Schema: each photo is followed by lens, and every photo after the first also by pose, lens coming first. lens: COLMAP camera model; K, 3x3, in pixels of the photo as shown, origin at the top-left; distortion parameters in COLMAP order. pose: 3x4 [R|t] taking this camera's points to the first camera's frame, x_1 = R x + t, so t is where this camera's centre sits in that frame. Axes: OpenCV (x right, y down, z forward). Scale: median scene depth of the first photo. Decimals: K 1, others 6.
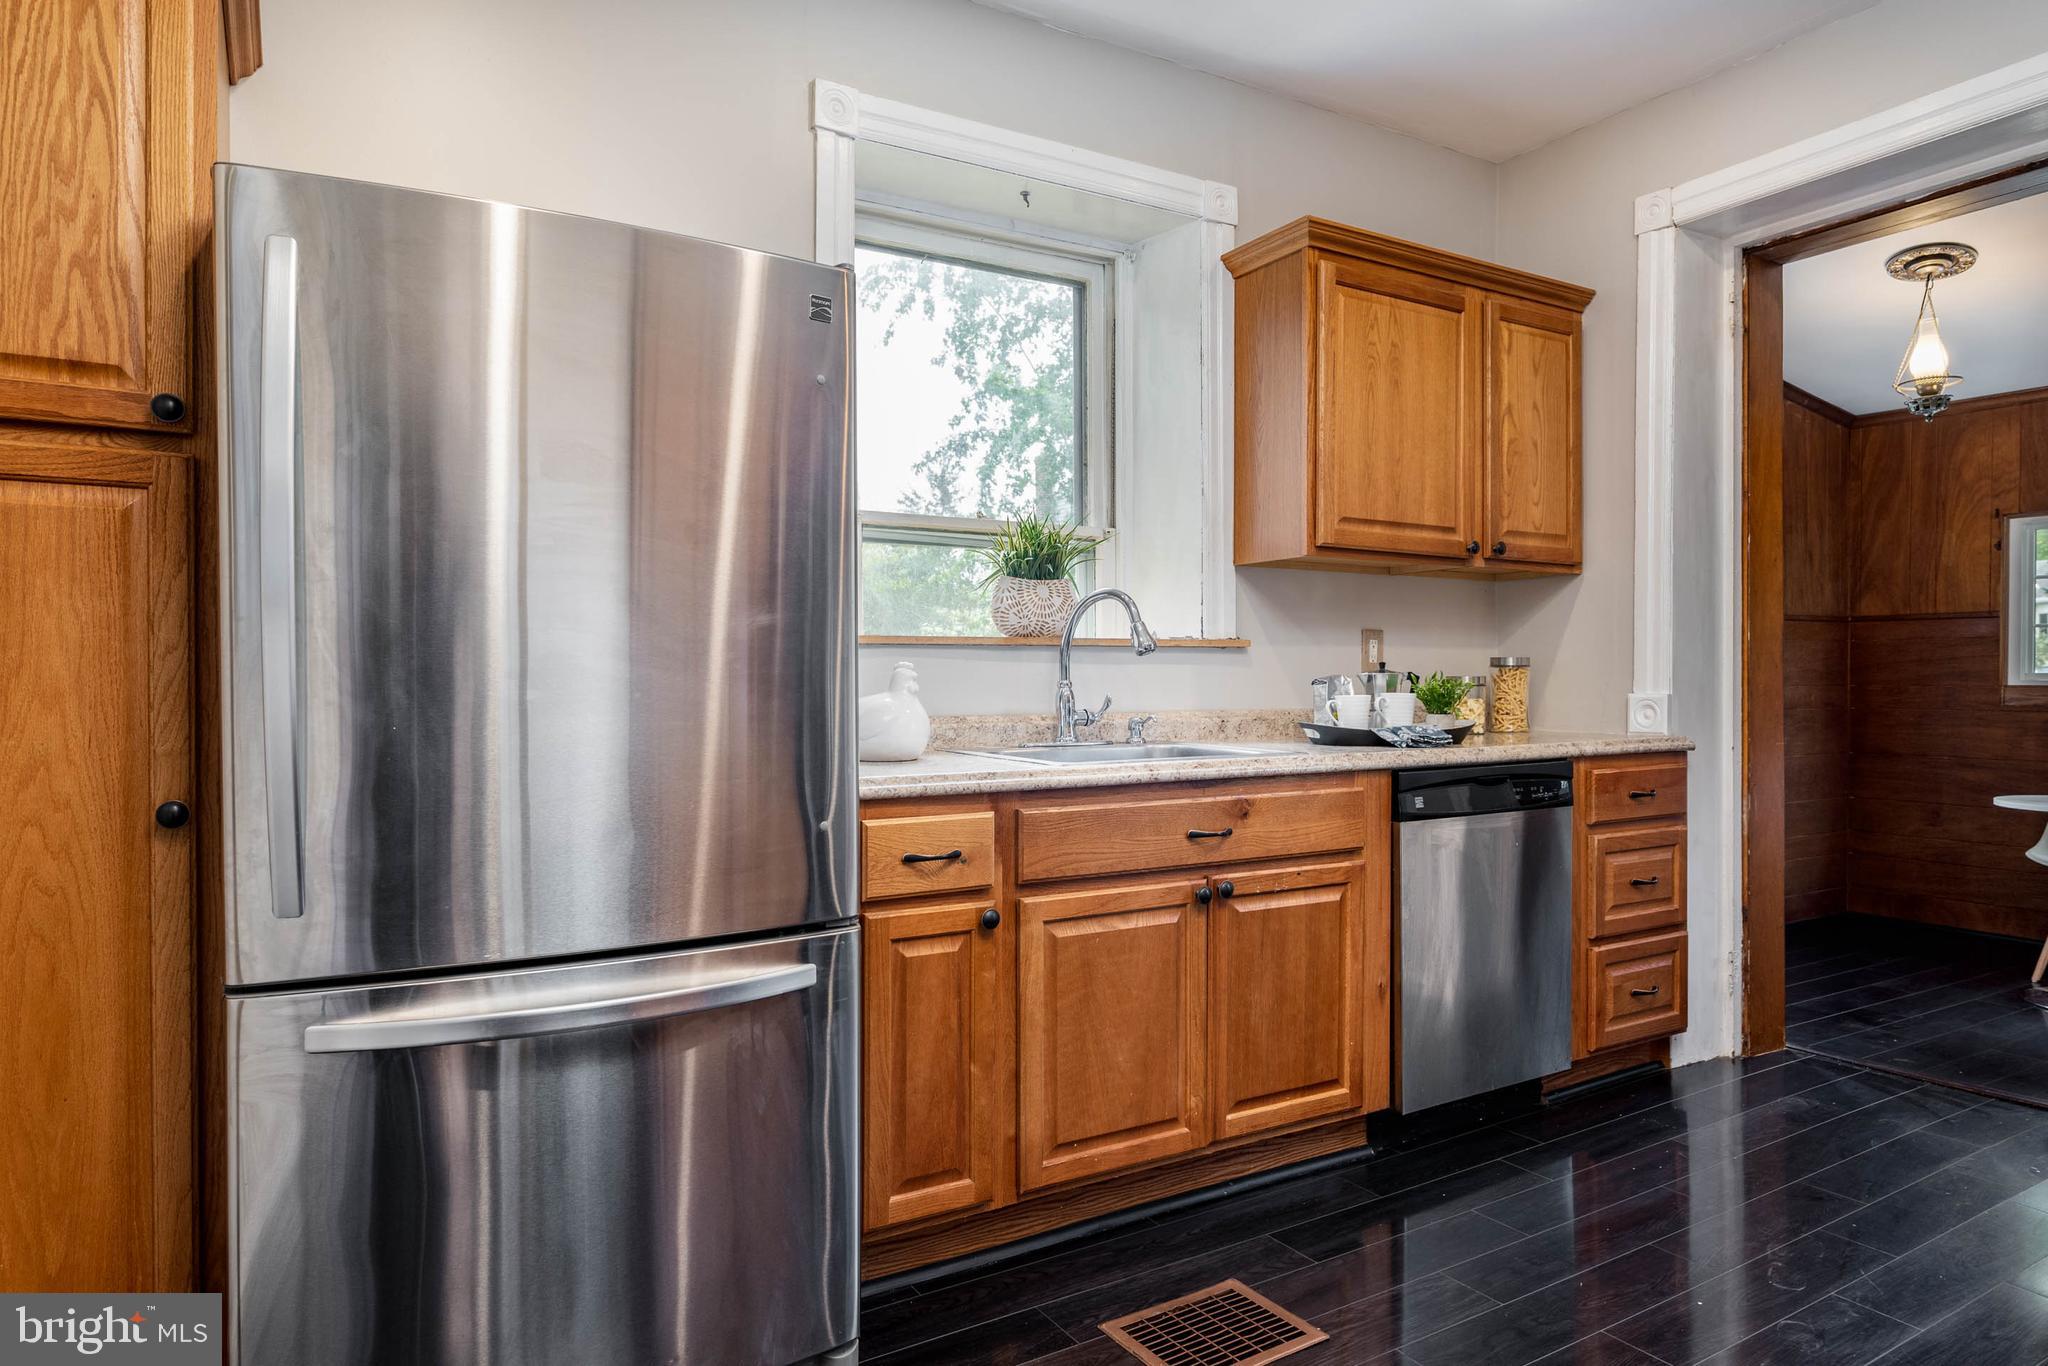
lens RADIAL K [[1224.6, 0, 1024.0], [0, 1224.6, 683.0], [0, 0, 1]] dist [-0.000470, -0.000288]
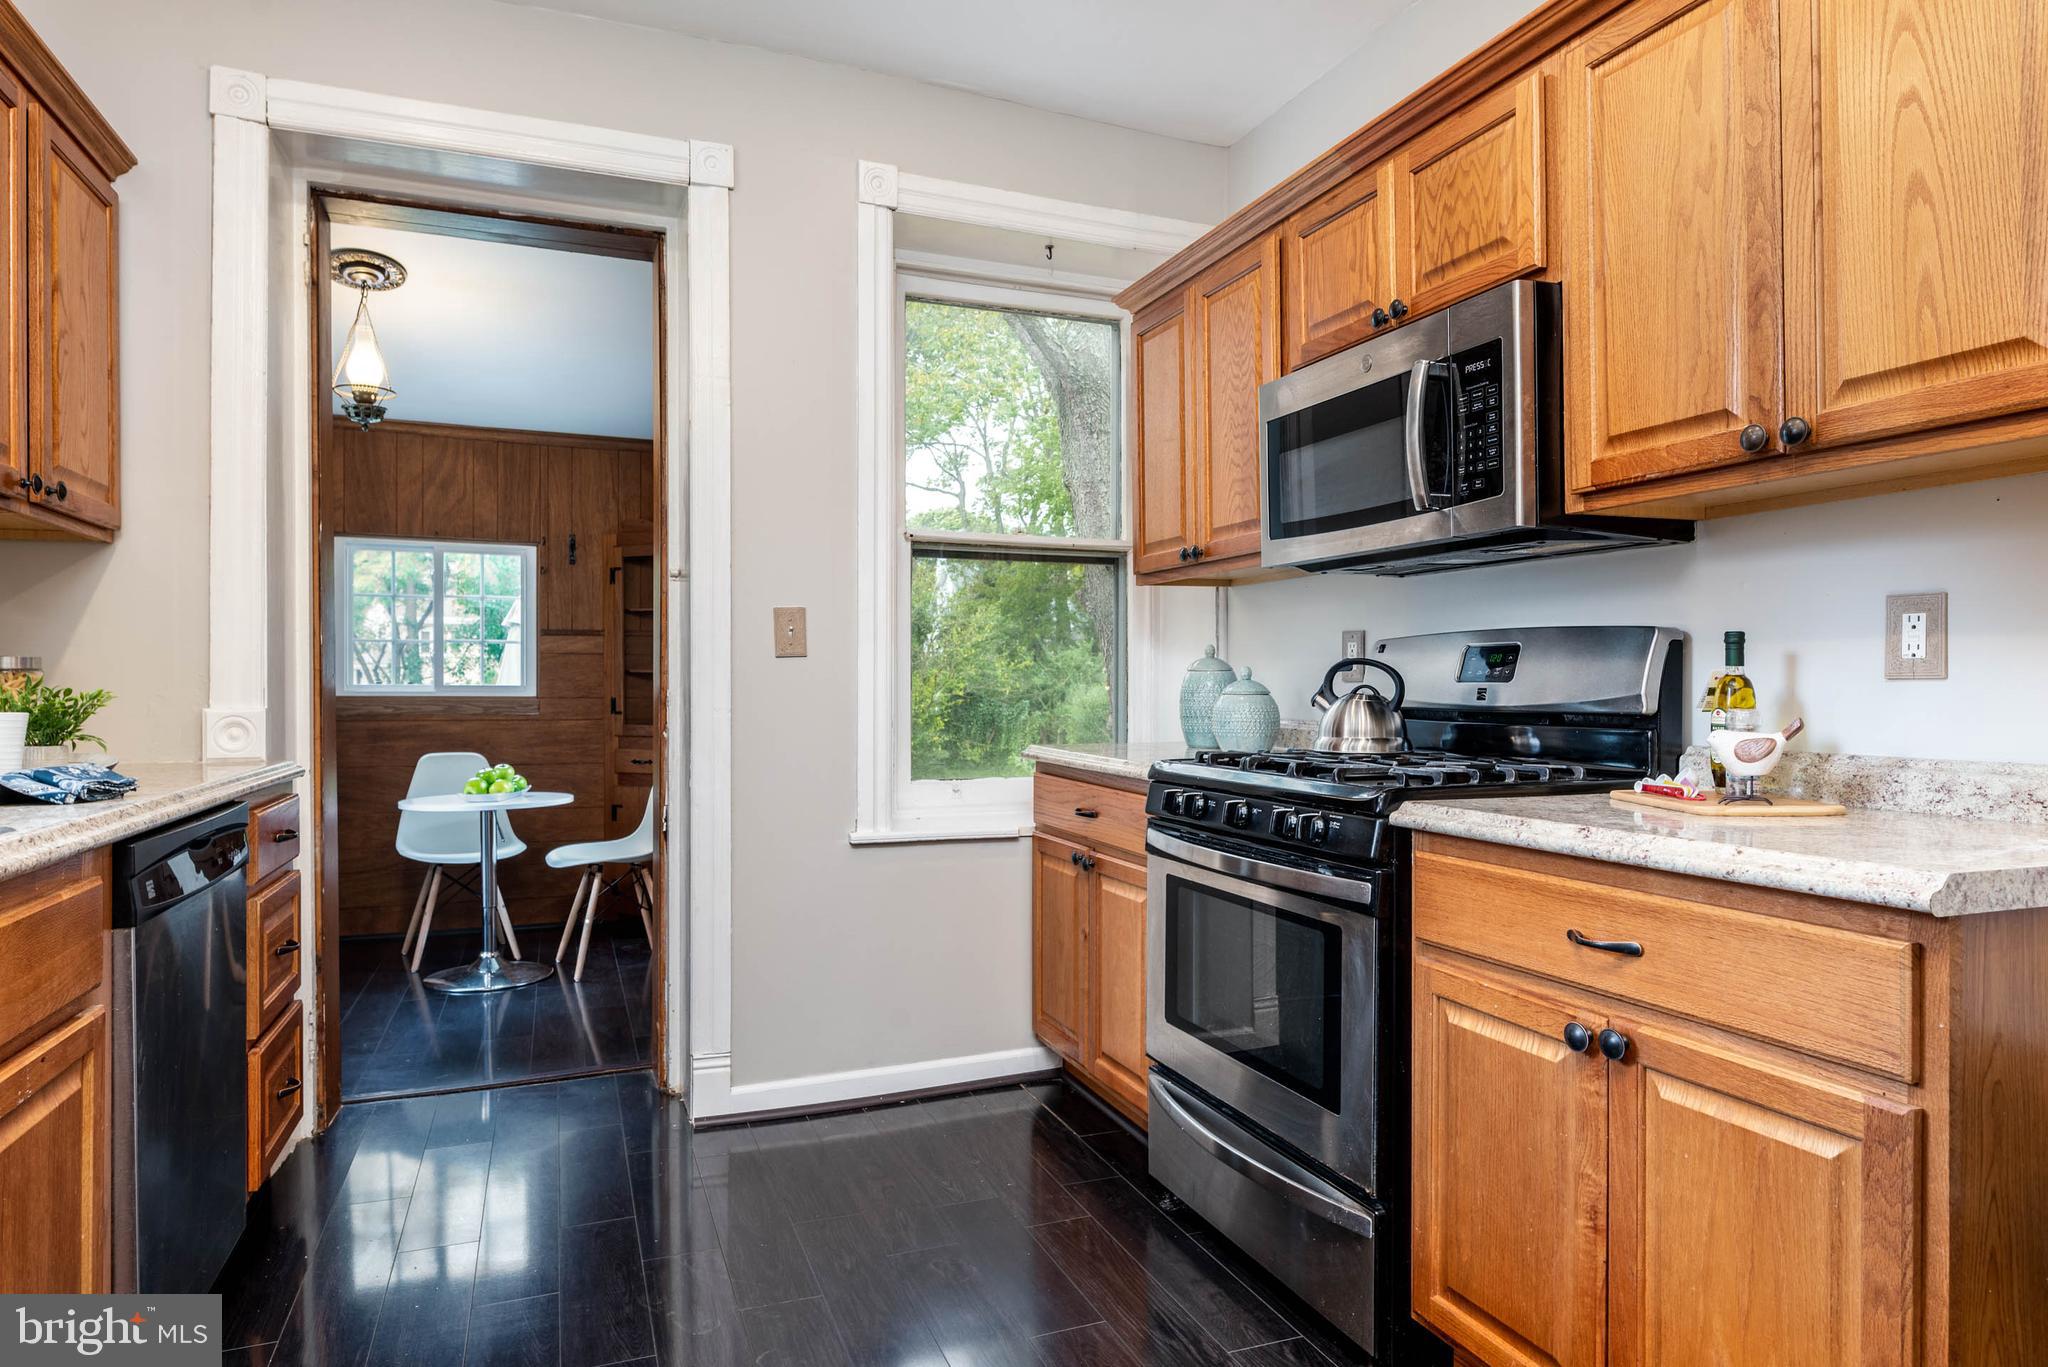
lens RADIAL K [[1200.7, 0, 1024.0], [0, 1200.7, 683.5], [0, 0, 1]] dist [-0.005264, -0.001664]
pose [[0.175590, 0.001689, 0.984462, -0.141543], [0.008504, 0.999959, -0.003233, -0.000007], [-0.984427, 0.008939, 0.175569, 0.348252]]
